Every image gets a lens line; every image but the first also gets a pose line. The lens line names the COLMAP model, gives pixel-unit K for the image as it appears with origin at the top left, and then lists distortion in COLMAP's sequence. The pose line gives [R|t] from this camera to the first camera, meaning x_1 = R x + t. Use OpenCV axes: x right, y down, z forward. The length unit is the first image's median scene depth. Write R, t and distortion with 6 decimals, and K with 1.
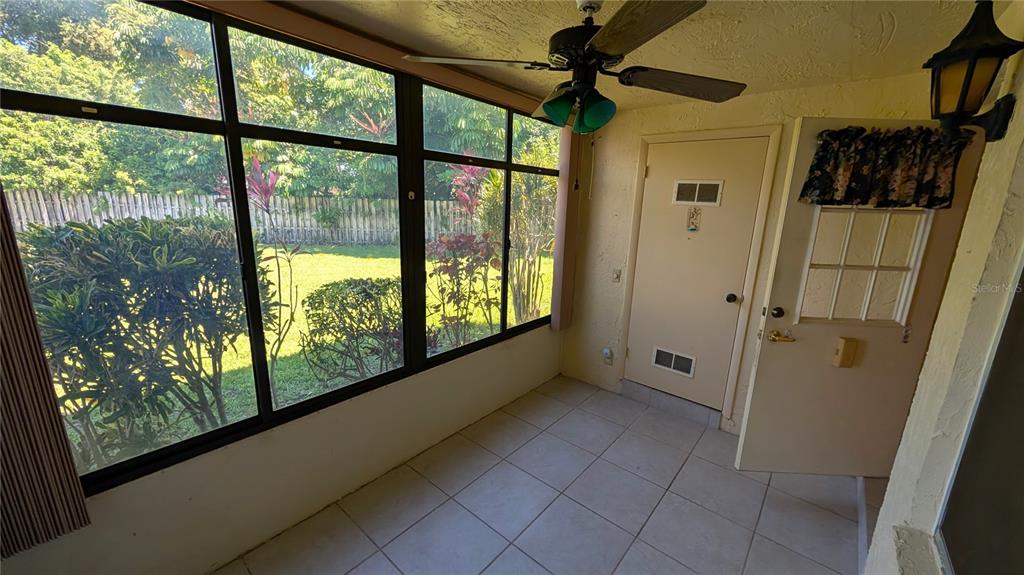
lens RADIAL K [[388.4, 0, 512.1], [0, 388.4, 291.5], [0, 0, 1]] dist [0.000644, -0.000671]
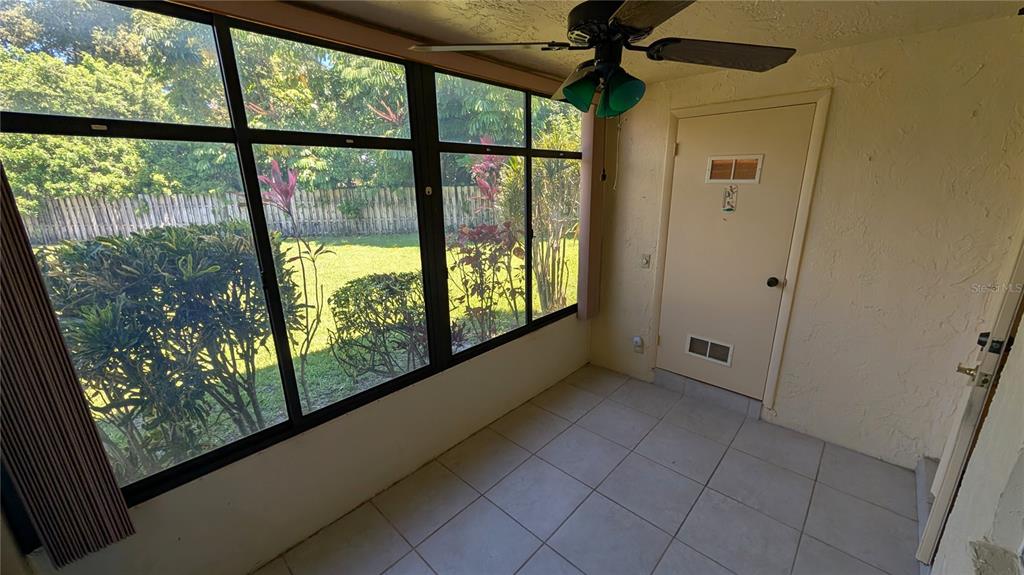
lens RADIAL K [[388.4, 0, 511.6], [0, 388.4, 291.0], [0, 0, 1]] dist [0.000644, -0.000671]
pose [[0.997212, -0.034370, -0.066234, 0.001649], [0.037345, 0.998324, 0.044203, -0.024673], [0.064603, -0.046553, 0.996825, 0.028924]]
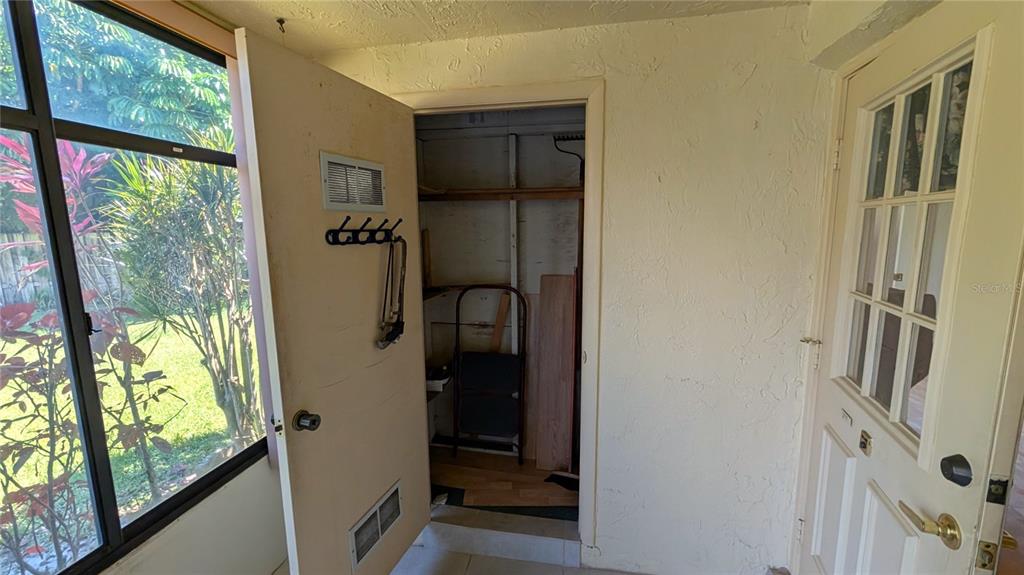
lens RADIAL K [[388.4, 0, 507.6], [0, 388.4, 287.4], [0, 0, 1]] dist [0.000644, -0.000671]
pose [[0.873896, -0.114432, 0.472452, 0.187755], [0.149196, 0.988129, -0.036635, -0.081855], [-0.462651, 0.102503, 0.880595, 0.462611]]
